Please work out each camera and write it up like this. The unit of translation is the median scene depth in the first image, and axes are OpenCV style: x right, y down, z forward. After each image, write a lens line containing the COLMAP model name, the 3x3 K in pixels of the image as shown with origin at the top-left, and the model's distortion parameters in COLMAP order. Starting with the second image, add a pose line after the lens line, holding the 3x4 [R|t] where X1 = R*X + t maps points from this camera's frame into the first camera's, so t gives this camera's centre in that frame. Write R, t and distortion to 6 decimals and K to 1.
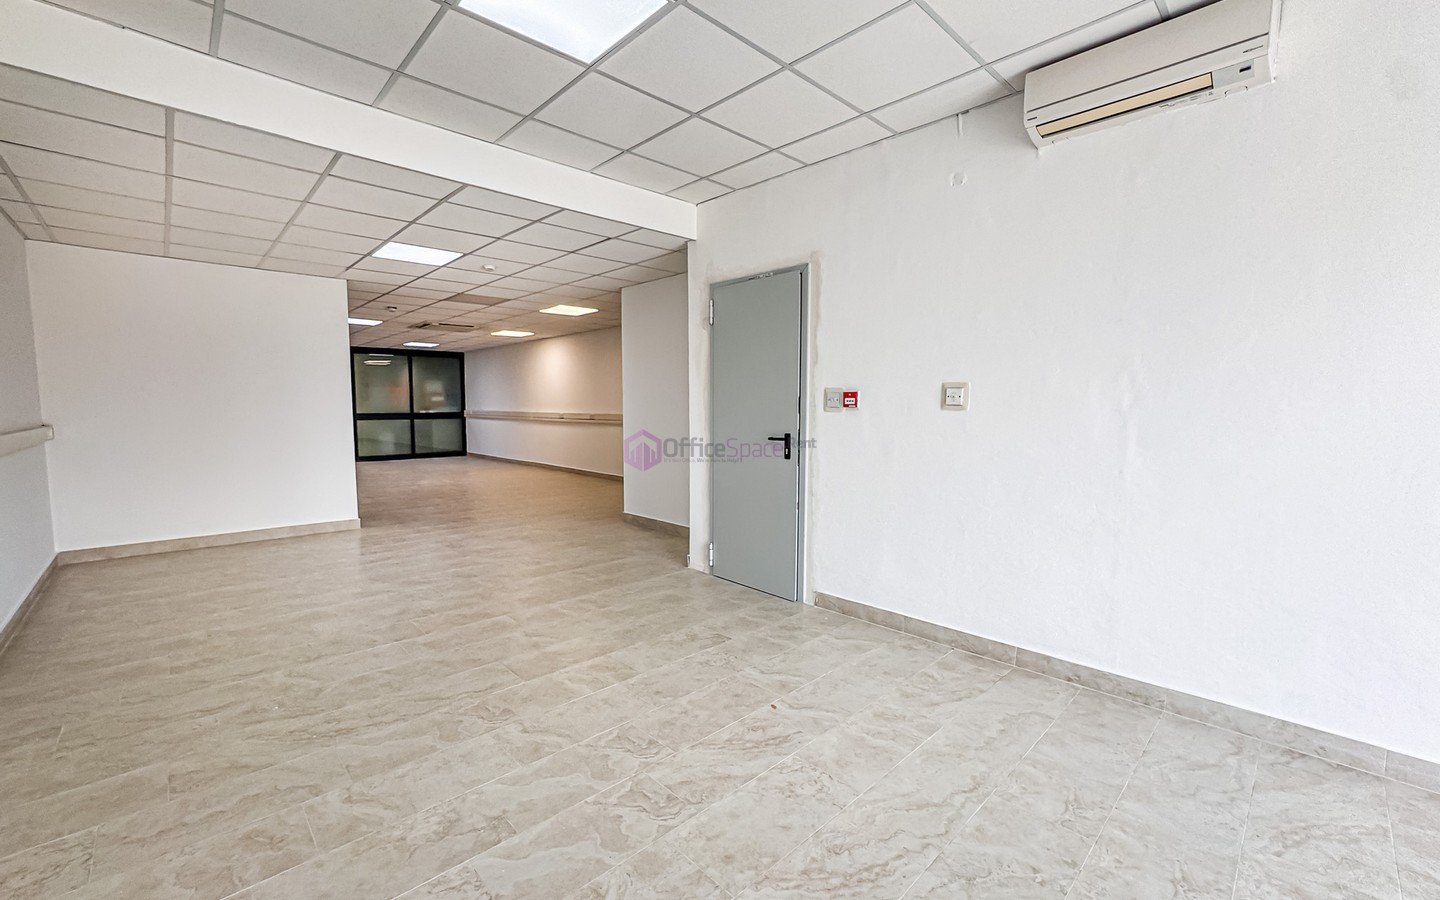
lens RADIAL K [[592.5, 0, 726.7], [0, 592.5, 454.5], [0, 0, 1]] dist [-0.029055, 0.010707]
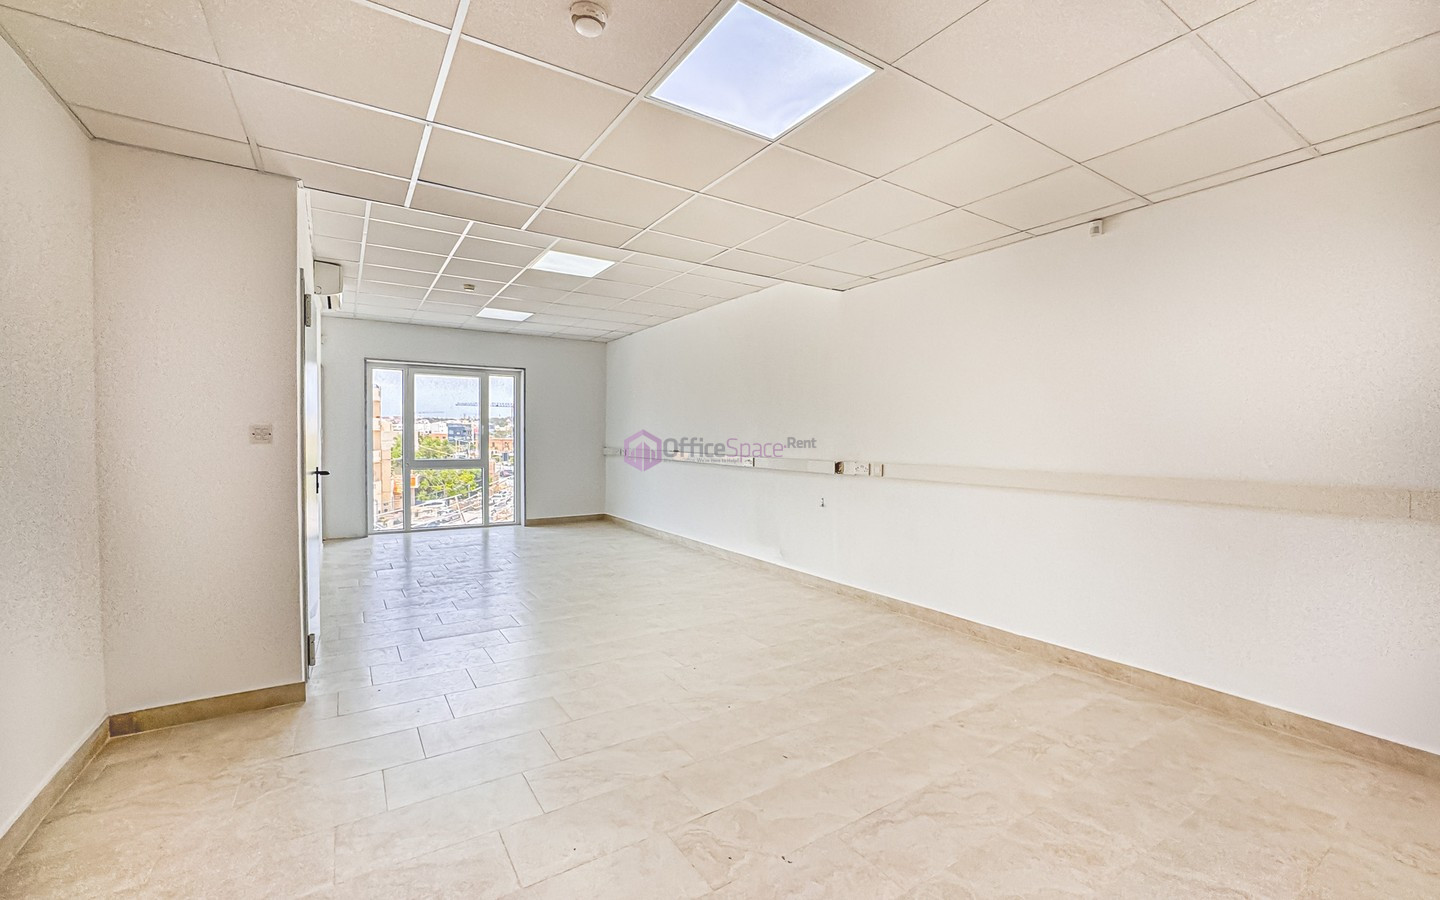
lens RADIAL K [[592.5, 0, 714.2], [0, 592.5, 456.5], [0, 0, 1]] dist [-0.029055, 0.010707]
pose [[-0.978886, -0.012720, 0.204012, -0.791517], [0.011005, 0.993335, 0.114738, -0.169375], [-0.204112, 0.114561, -0.972221, 1.939271]]
